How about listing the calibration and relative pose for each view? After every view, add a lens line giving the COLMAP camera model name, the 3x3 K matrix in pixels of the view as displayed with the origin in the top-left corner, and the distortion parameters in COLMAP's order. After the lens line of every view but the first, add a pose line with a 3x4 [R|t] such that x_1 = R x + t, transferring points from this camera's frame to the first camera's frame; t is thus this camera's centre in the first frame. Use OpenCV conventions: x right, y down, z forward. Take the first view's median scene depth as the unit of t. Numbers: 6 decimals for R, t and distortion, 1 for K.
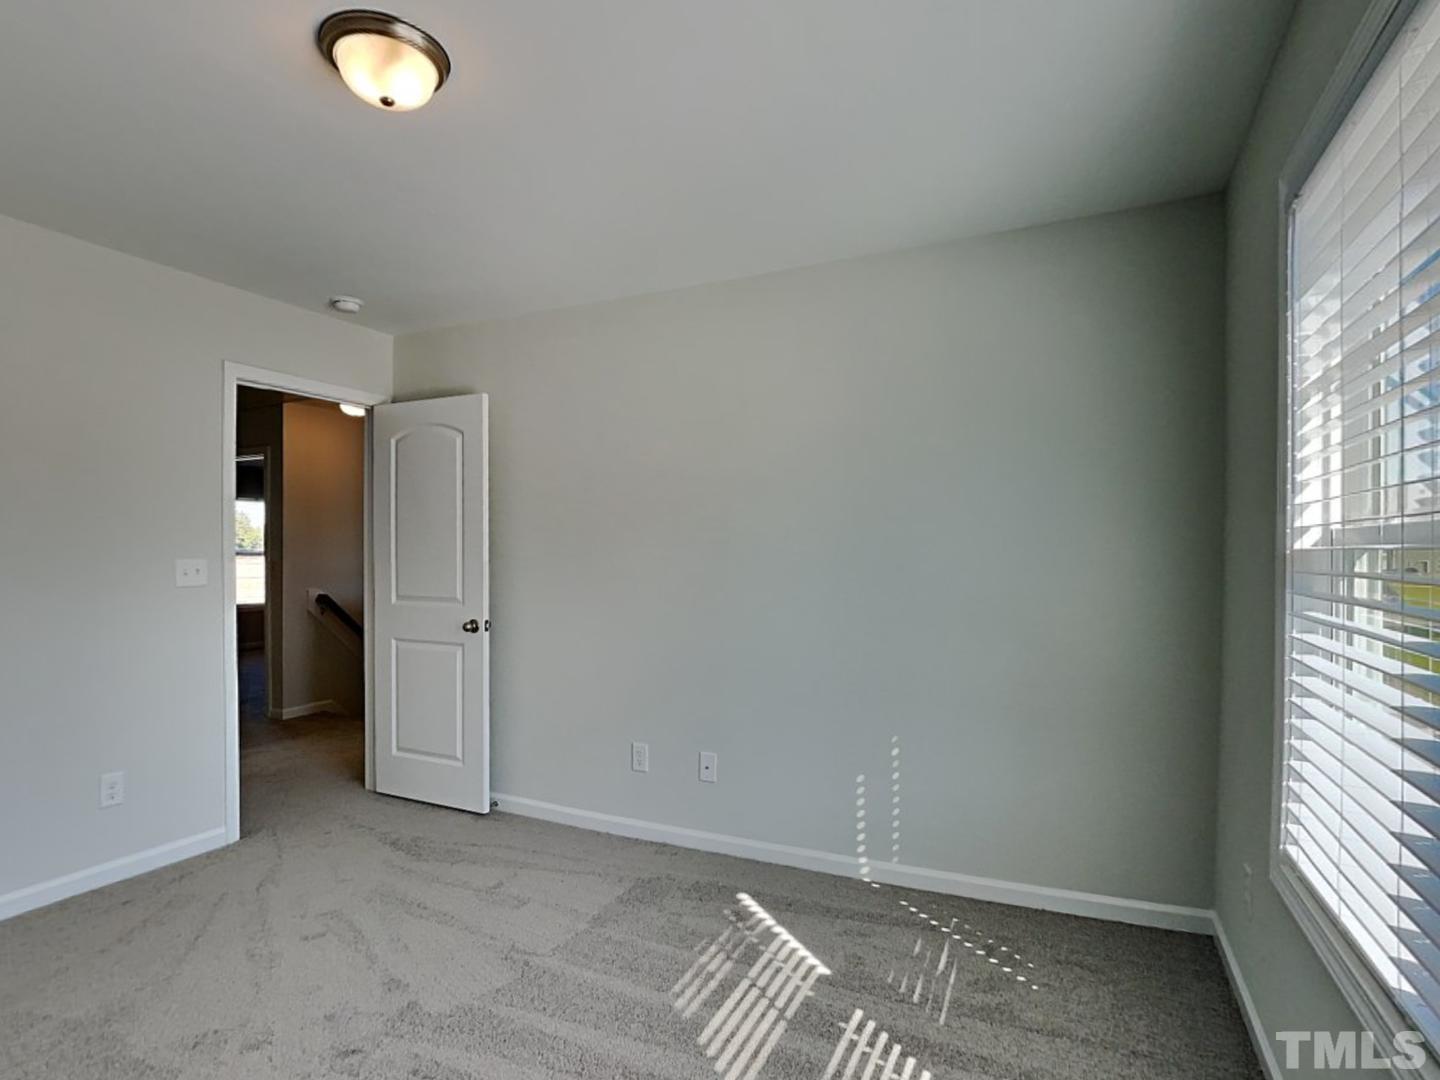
lens RADIAL K [[728.3, 0, 720.5], [0, 728.3, 552.4], [0, 0, 1]] dist [-0.032910, -0.000009]
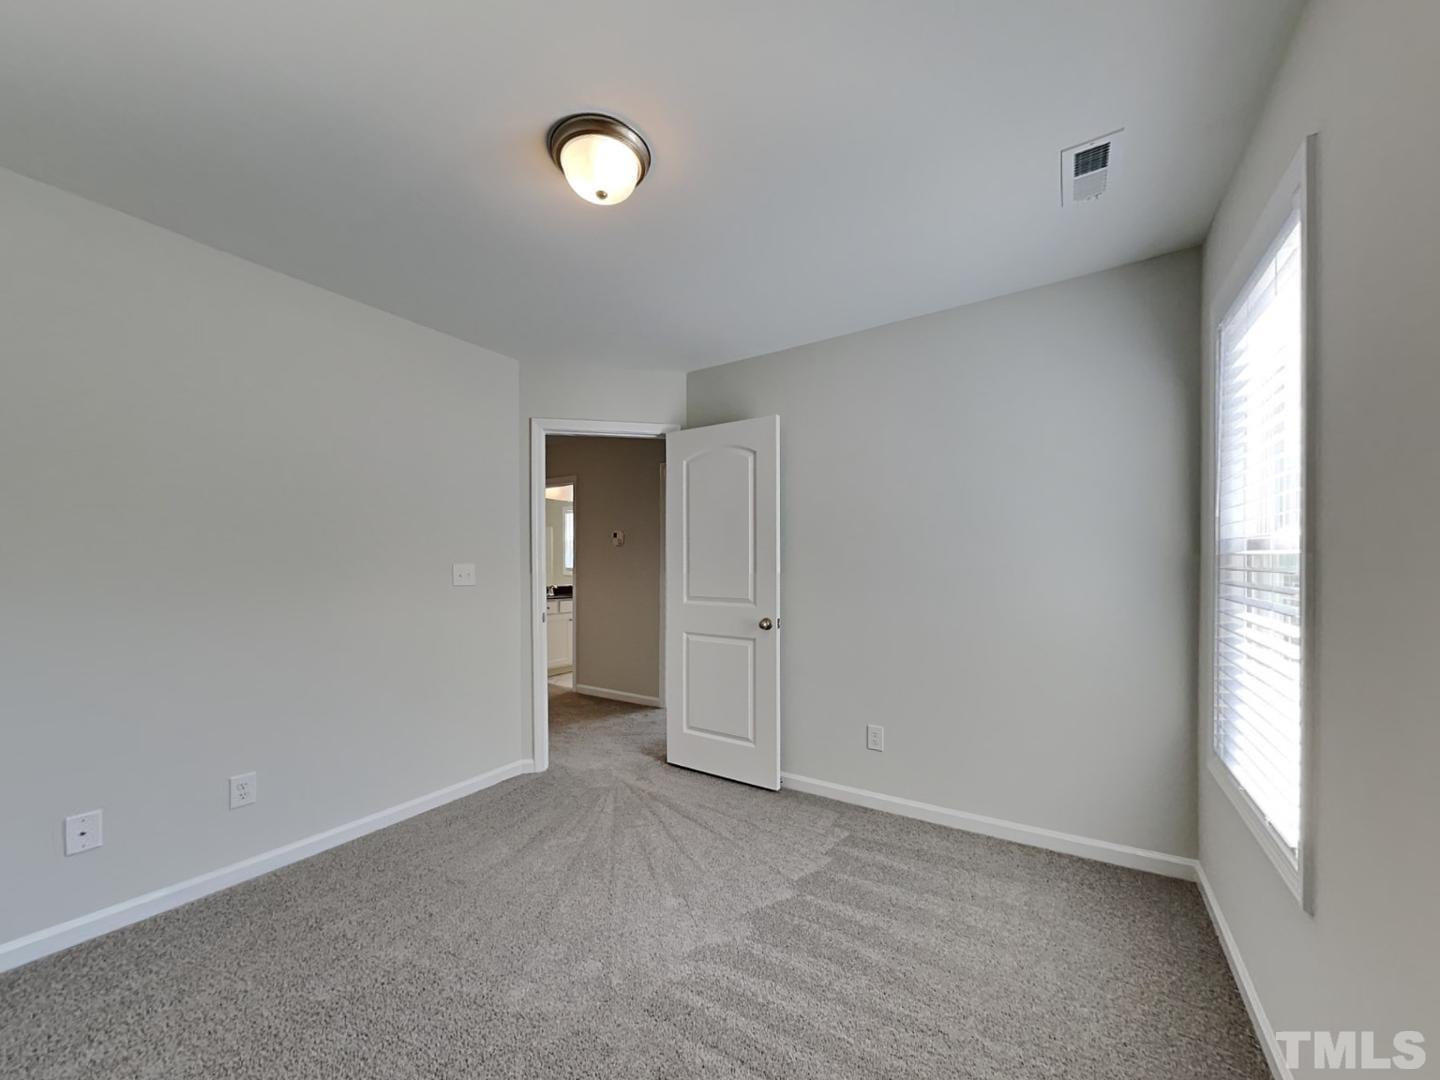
lens RADIAL K [[547.2, 0, 719.5], [0, 547.2, 574.9], [0, 0, 1]] dist [-0.000813, 0.000063]
pose [[0.991543, 0.005503, -0.129662, -0.295963], [-0.002094, 0.999649, 0.026407, 0.002898], [0.129761, -0.025912, 0.991207, 0.143815]]
